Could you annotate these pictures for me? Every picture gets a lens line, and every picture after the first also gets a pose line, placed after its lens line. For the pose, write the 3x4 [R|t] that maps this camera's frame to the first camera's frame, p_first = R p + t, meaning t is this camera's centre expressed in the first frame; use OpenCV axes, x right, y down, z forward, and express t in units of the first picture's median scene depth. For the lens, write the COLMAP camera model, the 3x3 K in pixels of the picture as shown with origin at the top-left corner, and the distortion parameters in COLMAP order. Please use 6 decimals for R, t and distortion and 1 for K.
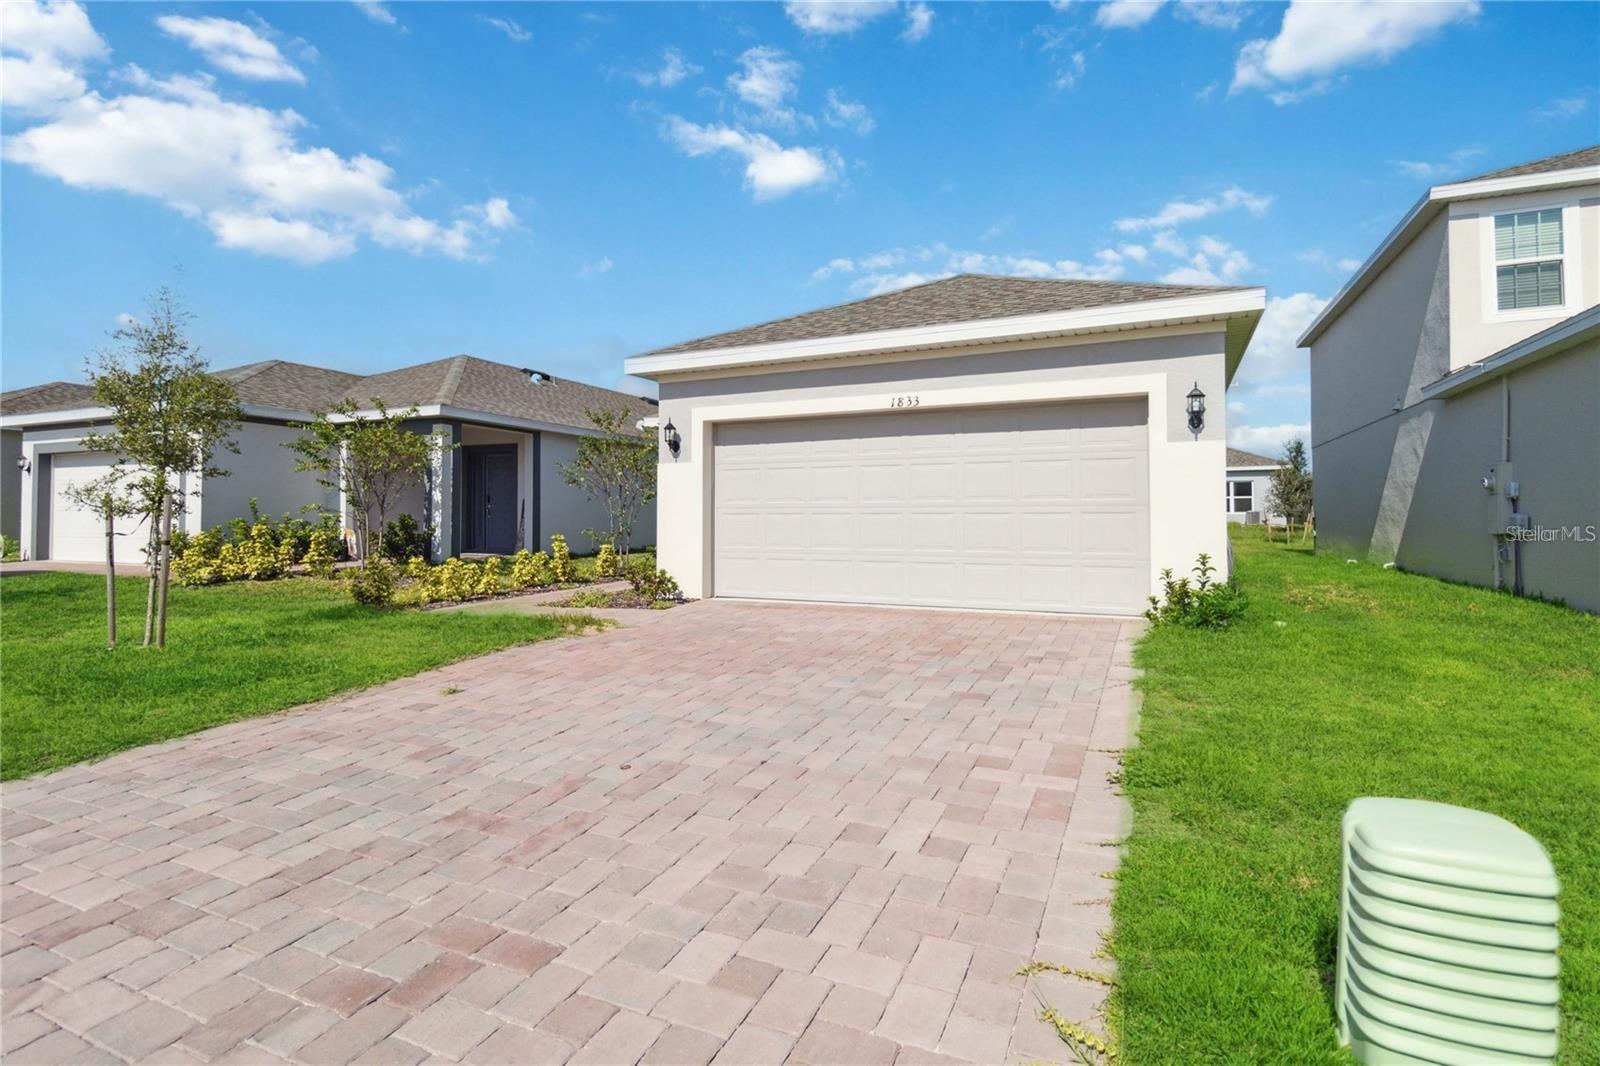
lens RADIAL K [[786.5, 0, 811.3], [0, 786.5, 522.5], [0, 0, 1]] dist [-0.001083, 0.000390]
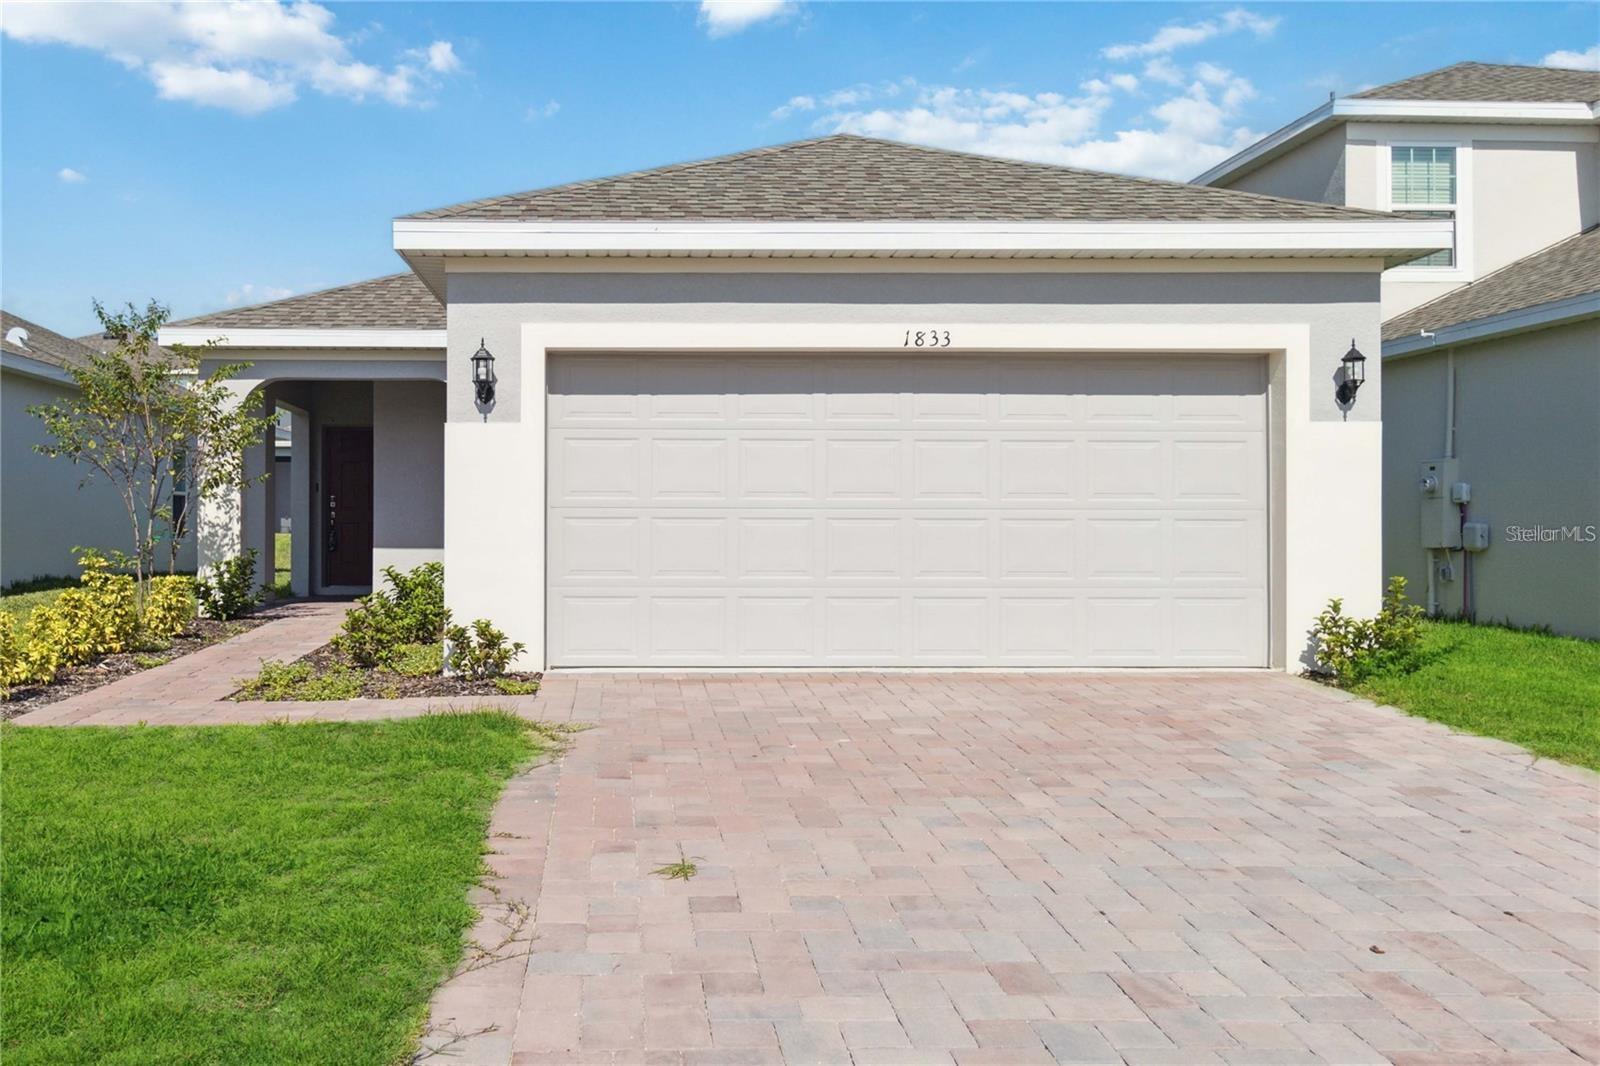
lens RADIAL K [[1301.7, 0, 797.6], [0, 1301.7, 539.5], [0, 0, 1]] dist [-0.003085, 0.004883]
pose [[0.904704, -0.001248, 0.426039, -0.387983], [-0.002271, 0.999967, 0.007752, -0.002749], [-0.426035, -0.007981, 0.904672, 0.107736]]
